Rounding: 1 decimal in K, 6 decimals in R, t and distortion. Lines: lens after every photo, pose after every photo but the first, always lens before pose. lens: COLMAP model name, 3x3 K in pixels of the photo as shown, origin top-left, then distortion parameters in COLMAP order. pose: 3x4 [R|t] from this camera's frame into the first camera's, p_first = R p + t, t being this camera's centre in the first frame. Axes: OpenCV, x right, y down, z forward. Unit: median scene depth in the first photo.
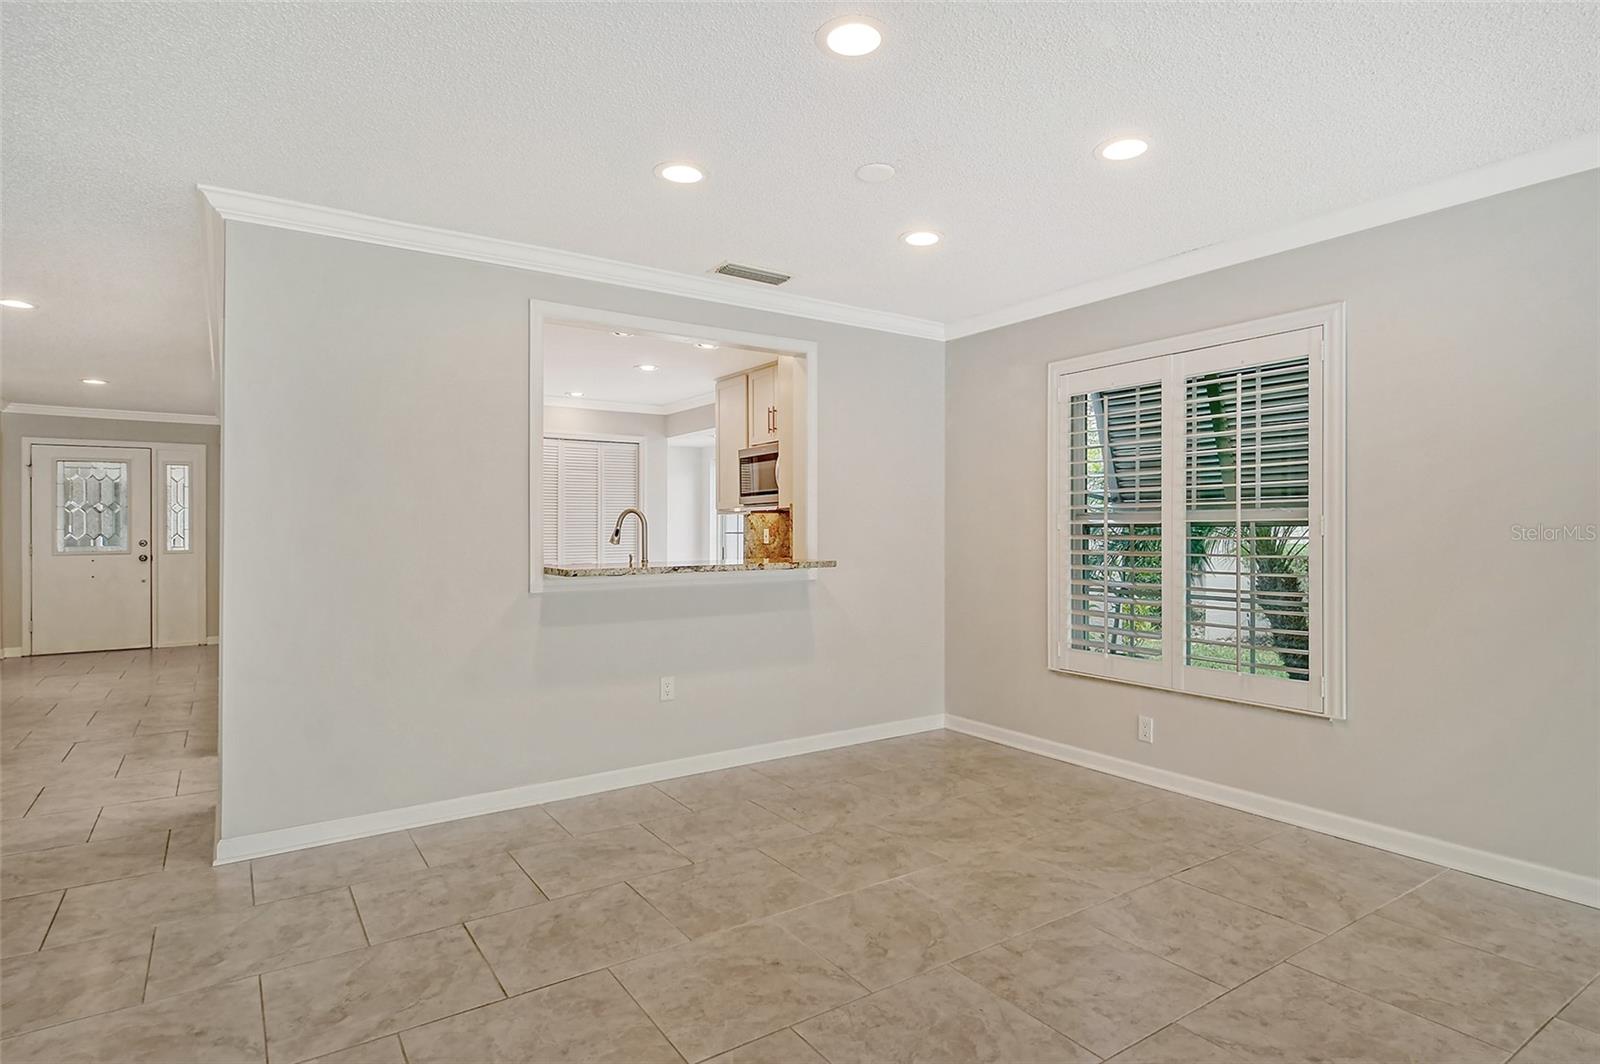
lens RADIAL K [[850.4, 0, 814.1], [0, 850.4, 523.2], [0, 0, 1]] dist [0.018872, -0.016151]
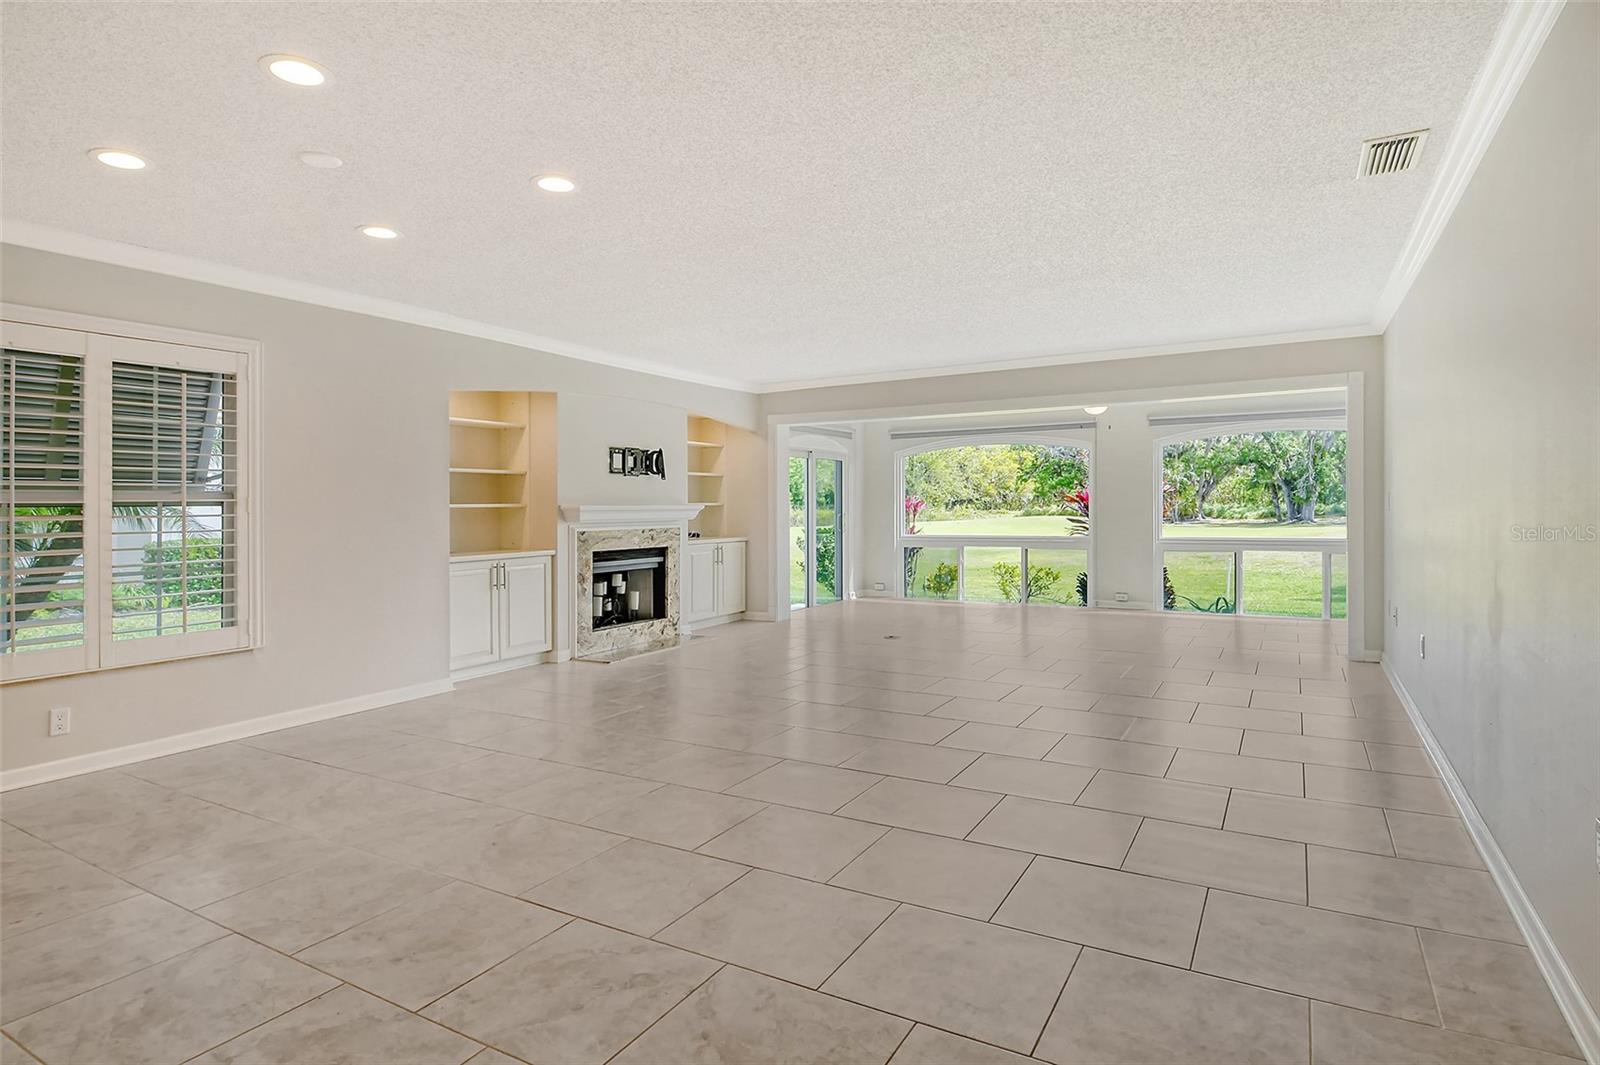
lens RADIAL K [[850.4, 0, 814.1], [0, 850.4, 523.7], [0, 0, 1]] dist [0.018872, -0.016151]
pose [[-0.434421, -0.009986, 0.900655, -0.993799], [0.007815, 0.999859, 0.014856, 0.019081], [-0.900676, 0.013493, -0.434281, 0.800535]]
